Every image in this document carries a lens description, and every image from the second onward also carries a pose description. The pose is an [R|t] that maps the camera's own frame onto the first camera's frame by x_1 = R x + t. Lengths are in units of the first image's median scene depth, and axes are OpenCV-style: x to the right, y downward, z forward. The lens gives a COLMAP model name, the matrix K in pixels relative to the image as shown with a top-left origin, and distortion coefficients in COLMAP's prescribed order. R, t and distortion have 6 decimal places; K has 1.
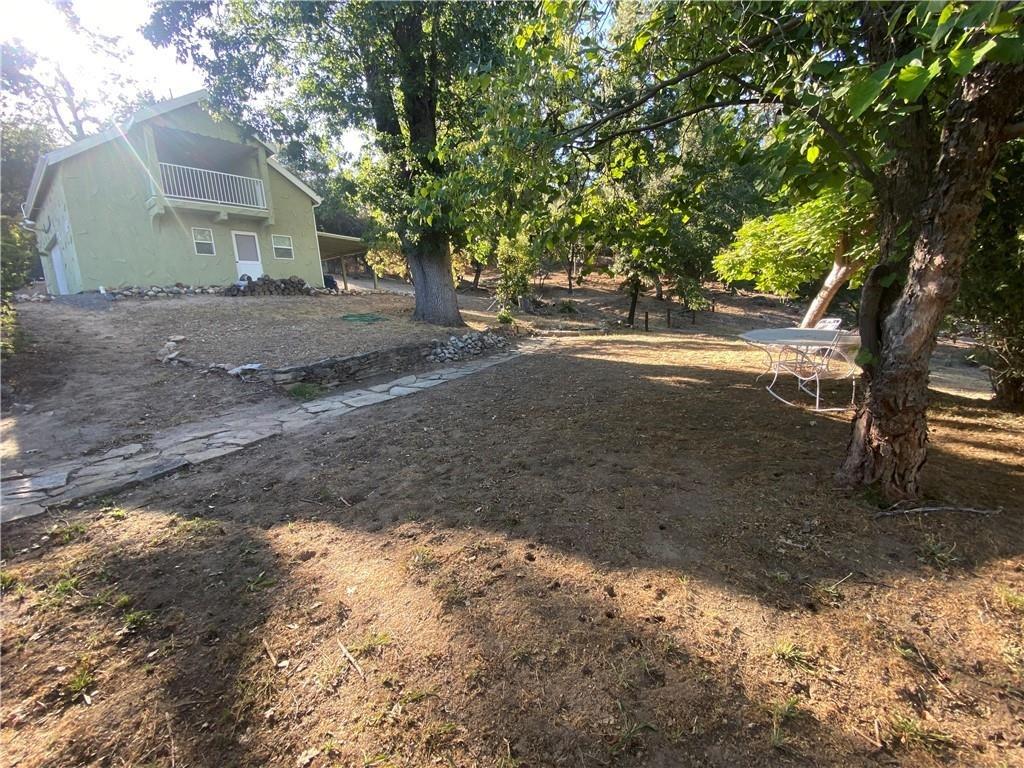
lens RADIAL K [[407.1, 0, 512.0], [0, 407.1, 384.0], [0, 0, 1]] dist [-0.000837, -0.000435]
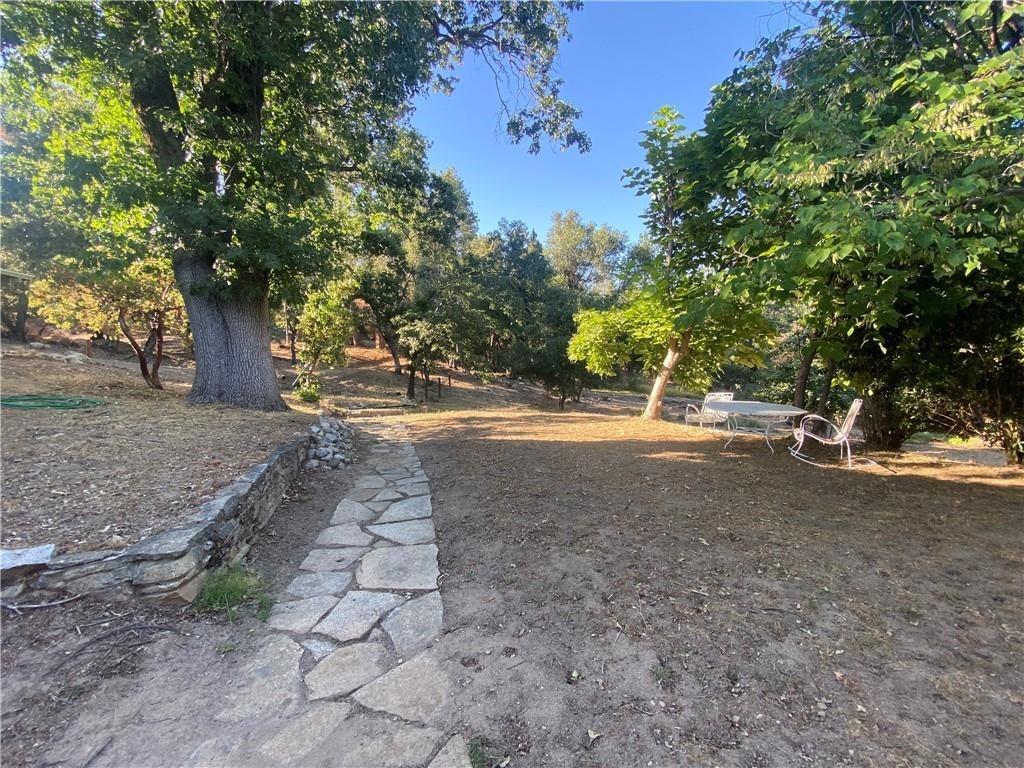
lens RADIAL K [[407.1, 0, 512.0], [0, 407.1, 384.0], [0, 0, 1]] dist [-0.000837, -0.000435]
pose [[0.754068, 0.002773, 0.656790, -0.351559], [0.114872, 0.984021, -0.136040, -0.057346], [-0.646673, 0.178030, 0.741700, 0.305967]]
